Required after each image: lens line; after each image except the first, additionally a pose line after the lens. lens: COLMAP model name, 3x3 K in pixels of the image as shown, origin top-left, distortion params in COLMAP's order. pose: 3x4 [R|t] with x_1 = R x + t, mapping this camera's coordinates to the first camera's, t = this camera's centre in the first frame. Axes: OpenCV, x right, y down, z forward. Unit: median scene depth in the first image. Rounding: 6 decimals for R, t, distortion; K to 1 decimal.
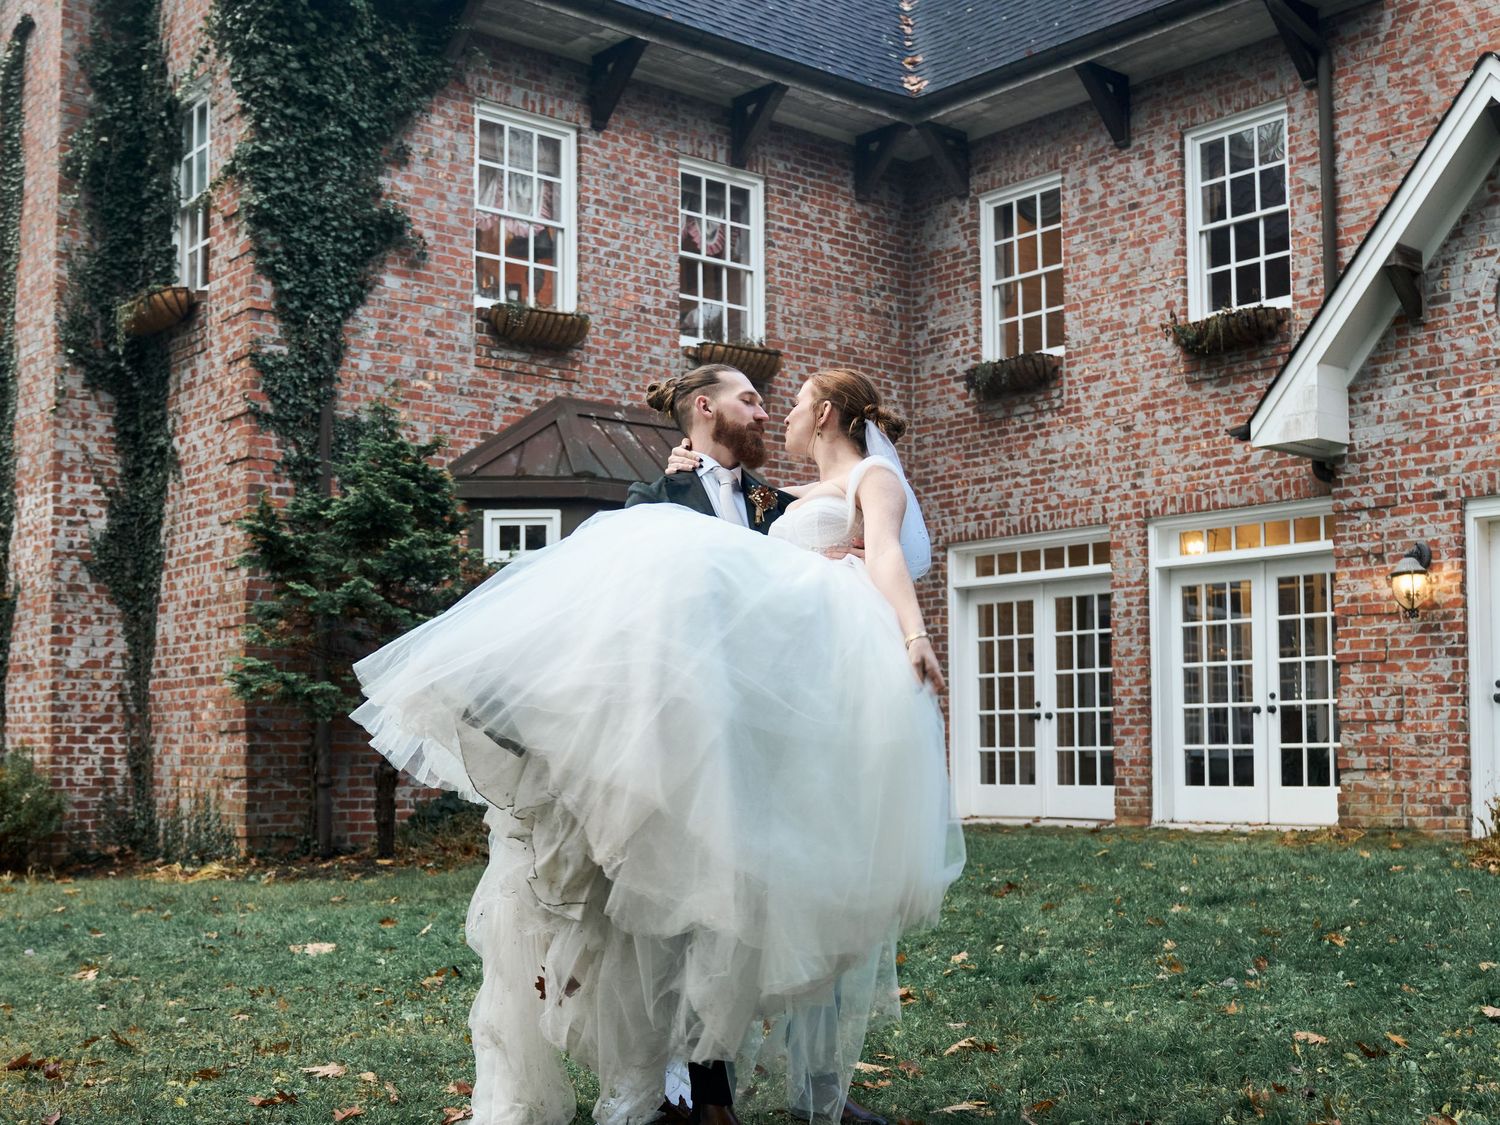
lens RADIAL K [[1760.6, 0, 694.9], [0, 1760.6, 676.5], [0, 0, 1]] dist [-0.053781, 0.000000]
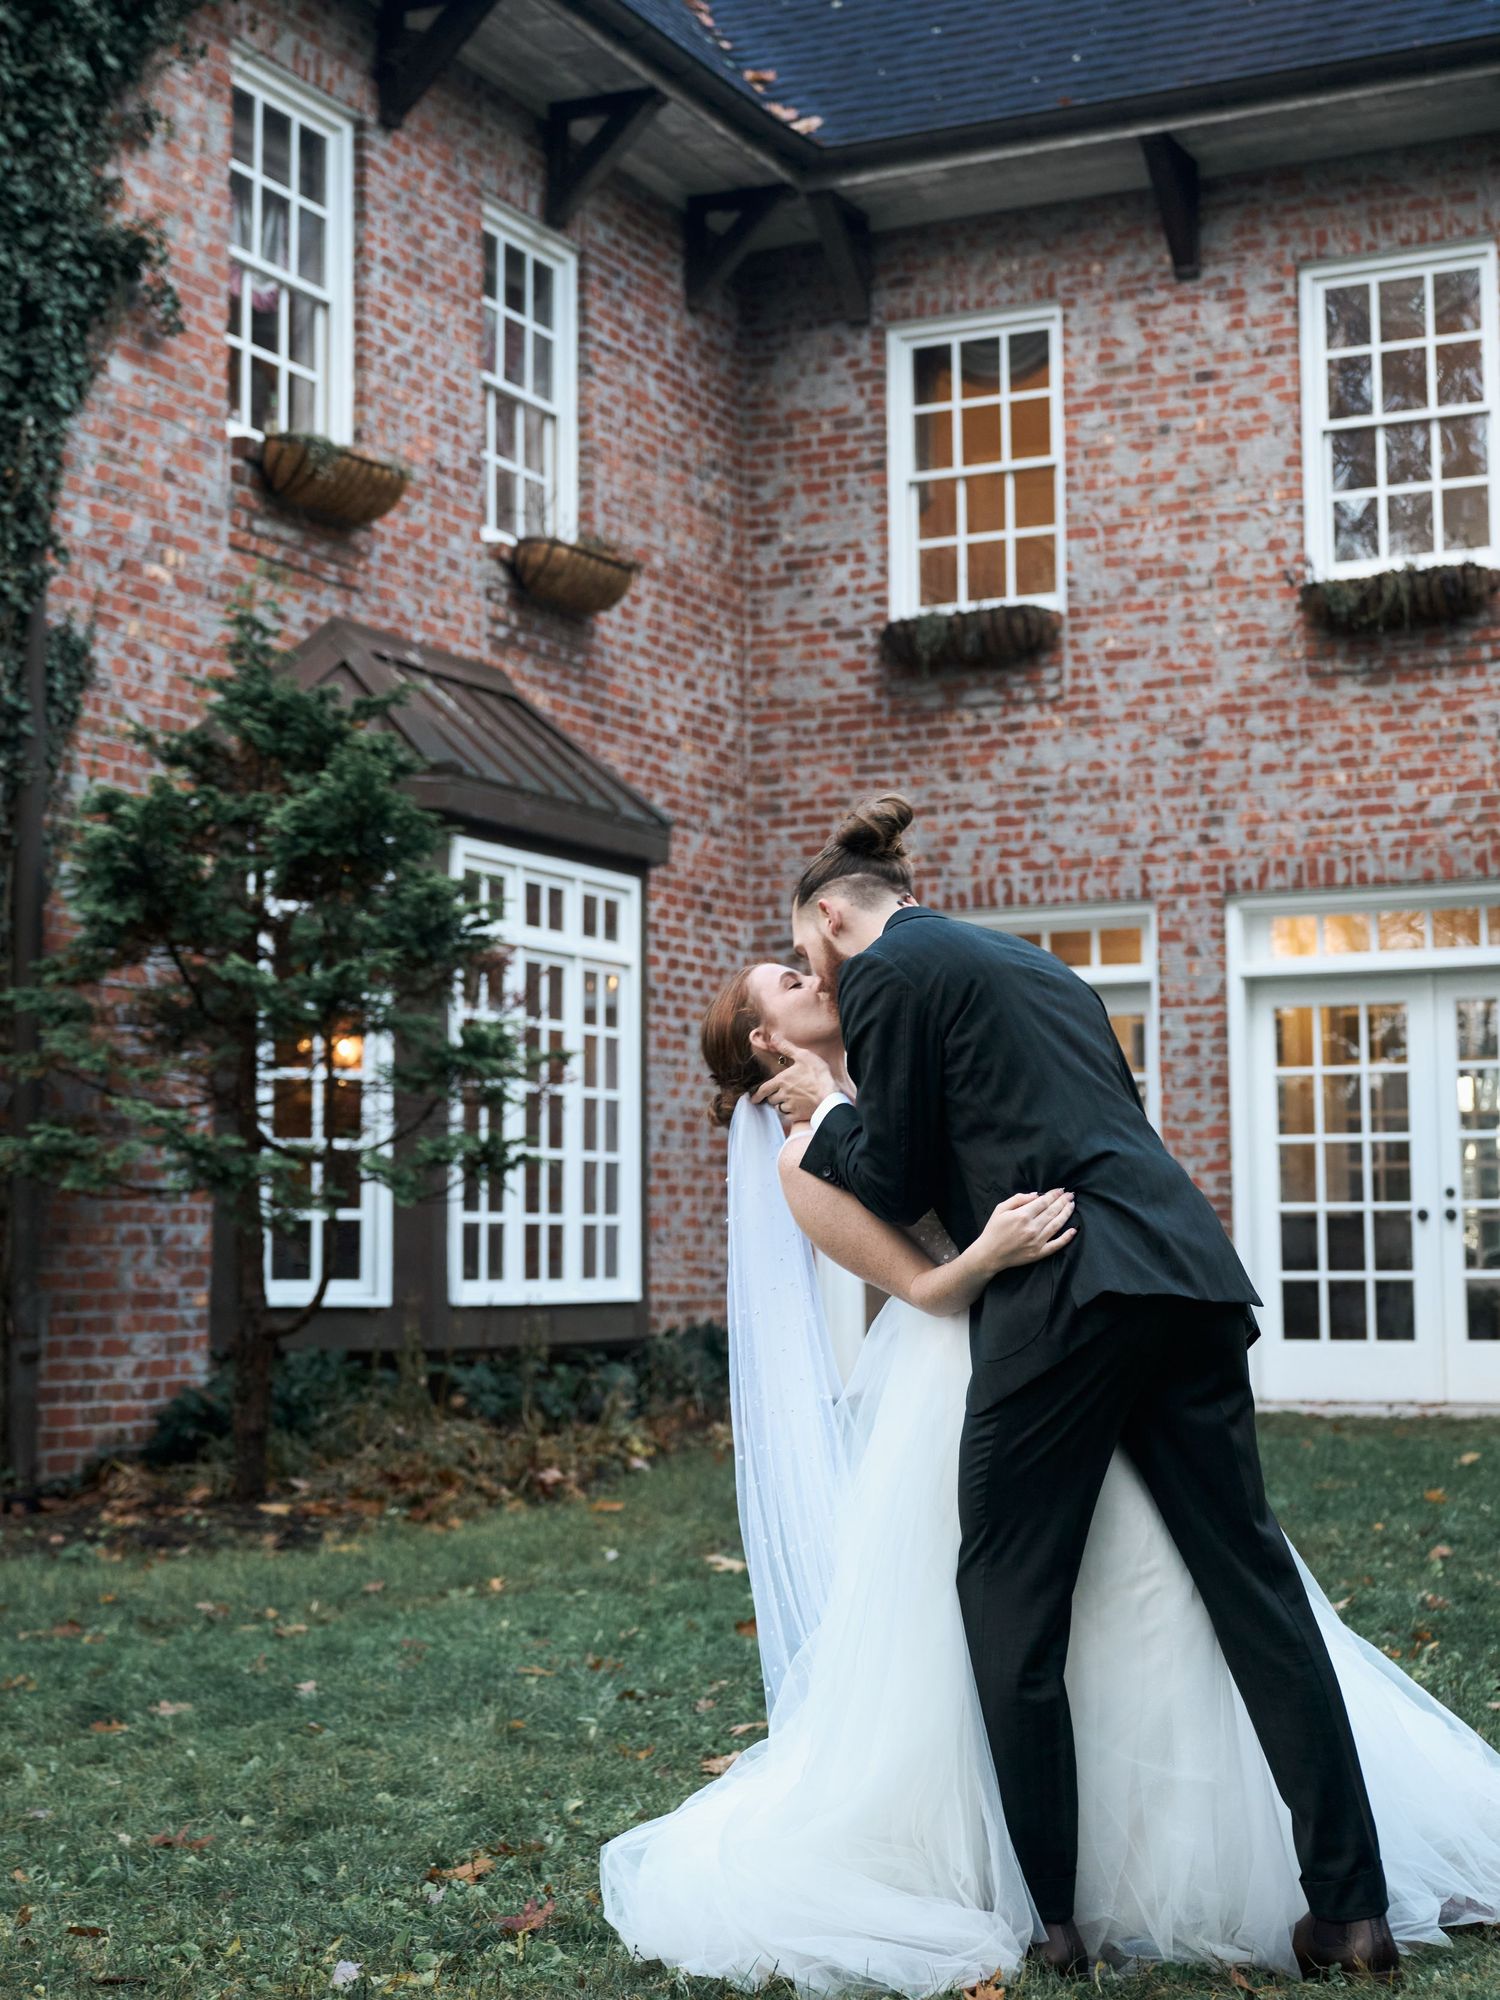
lens RADIAL K [[3119.7, 0, 674.0], [0, 3119.7, 923.6], [0, 0, 1]] dist [-0.002984, 0.000000]
pose [[0.918149, 0.042948, 0.393900, -0.342220], [-0.016247, 0.997353, -0.070875, -0.001143], [-0.395901, 0.058675, 0.916417, 0.097852]]
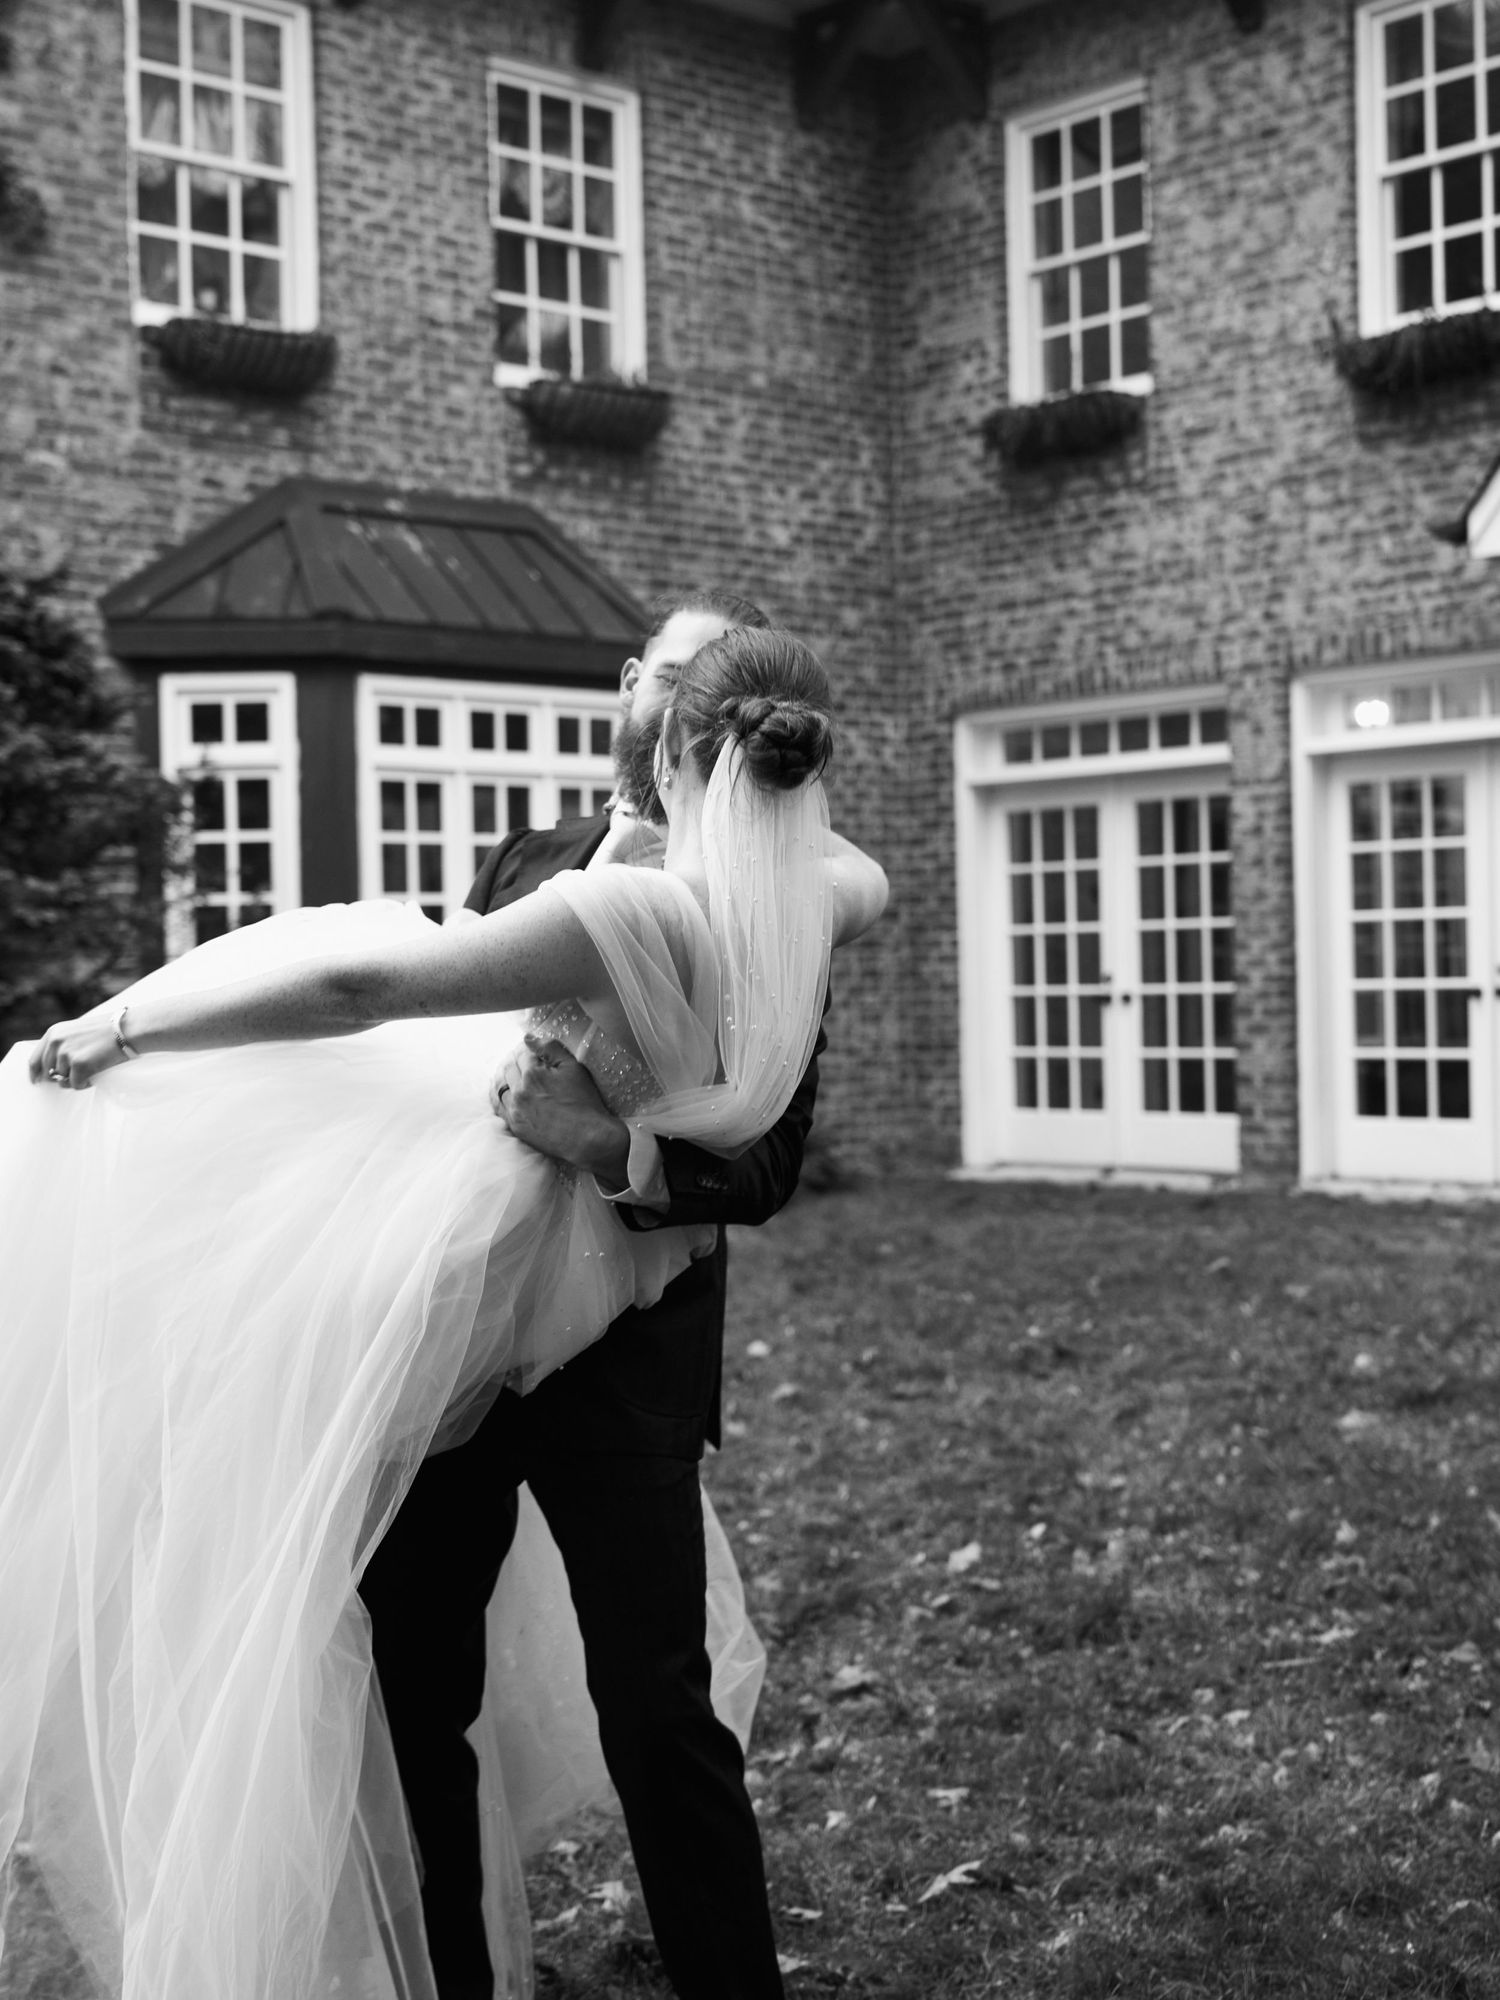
lens RADIAL K [[2769.8, 0, 675.4], [0, 2769.8, 990.4], [0, 0, 1]] dist [0.023256, 0.000000]
pose [[0.999213, -0.016079, 0.036252, 0.014428], [0.014487, 0.998937, 0.043759, -0.026393], [-0.036917, -0.043200, 0.998384, 0.066207]]
